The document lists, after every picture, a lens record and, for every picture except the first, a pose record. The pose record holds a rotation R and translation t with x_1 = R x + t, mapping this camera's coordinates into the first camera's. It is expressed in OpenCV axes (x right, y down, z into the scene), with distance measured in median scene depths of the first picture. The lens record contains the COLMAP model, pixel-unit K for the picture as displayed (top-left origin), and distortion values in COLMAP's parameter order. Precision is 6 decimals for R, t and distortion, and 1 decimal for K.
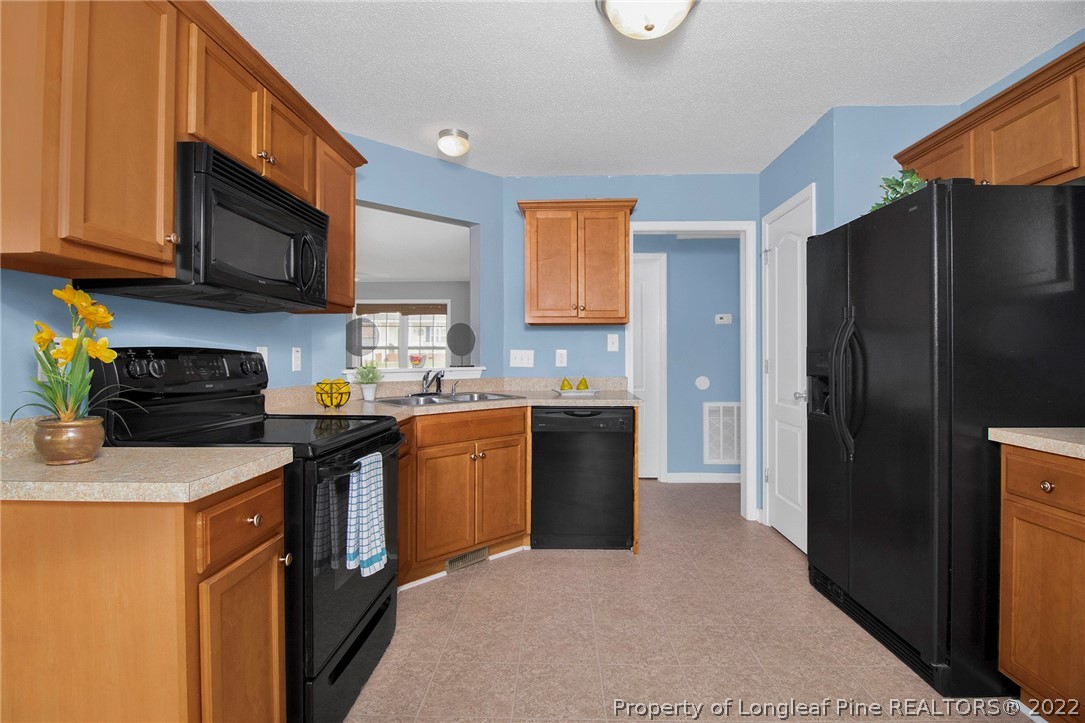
lens RADIAL K [[525.0, 0, 544.2], [0, 525.0, 355.5], [0, 0, 1]] dist [-0.000811, -0.014895]
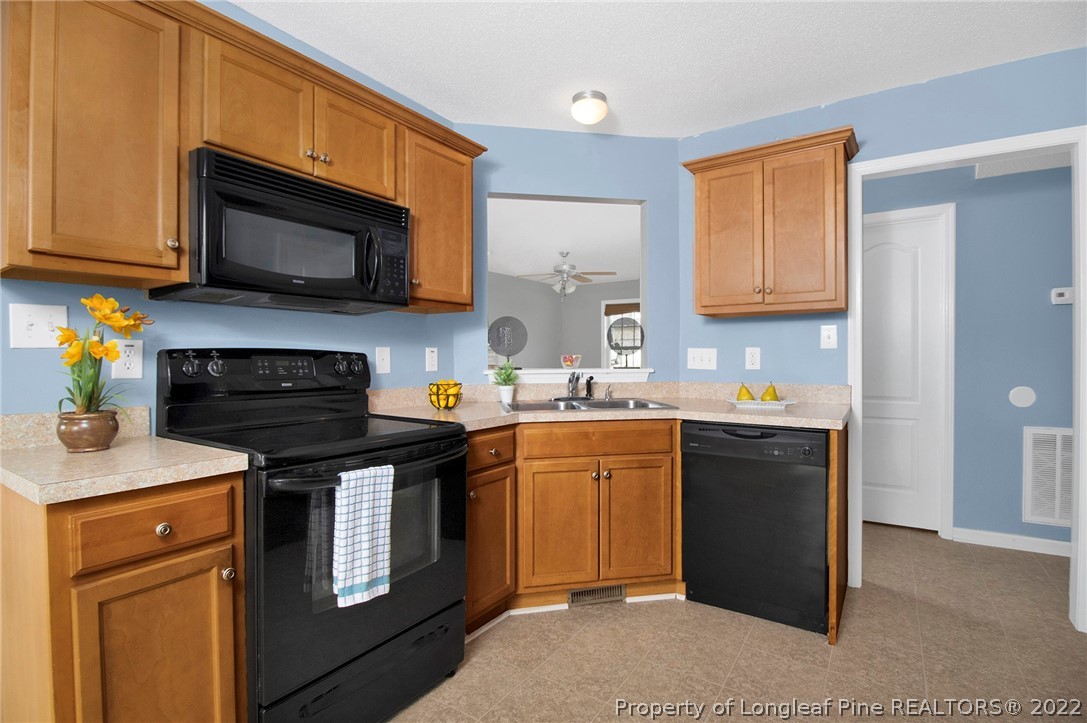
lens RADIAL K [[516.4, 0, 543.5], [0, 516.4, 361.5], [0, 0, 1]] dist [-0.013777, -0.000834]
pose [[0.845787, 0.001973, -0.533517, 0.214374], [0.003365, 0.999954, 0.009032, 0.002311], [0.533510, -0.009435, 0.845741, 0.242848]]
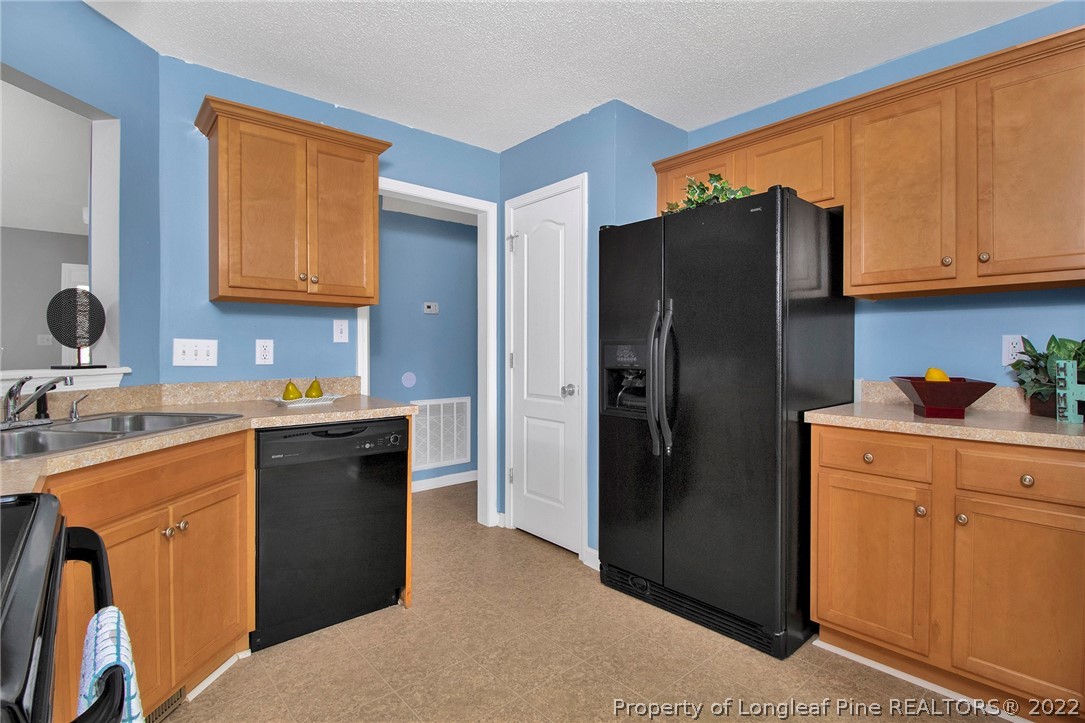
lens RADIAL K [[525.0, 0, 544.2], [0, 525.0, 355.5], [0, 0, 1]] dist [-0.000811, -0.014895]
pose [[0.731011, -0.007105, 0.682329, -0.201571], [-0.001441, 0.999927, 0.011956, 0.001315], [-0.682365, -0.009723, 0.730947, 0.314501]]
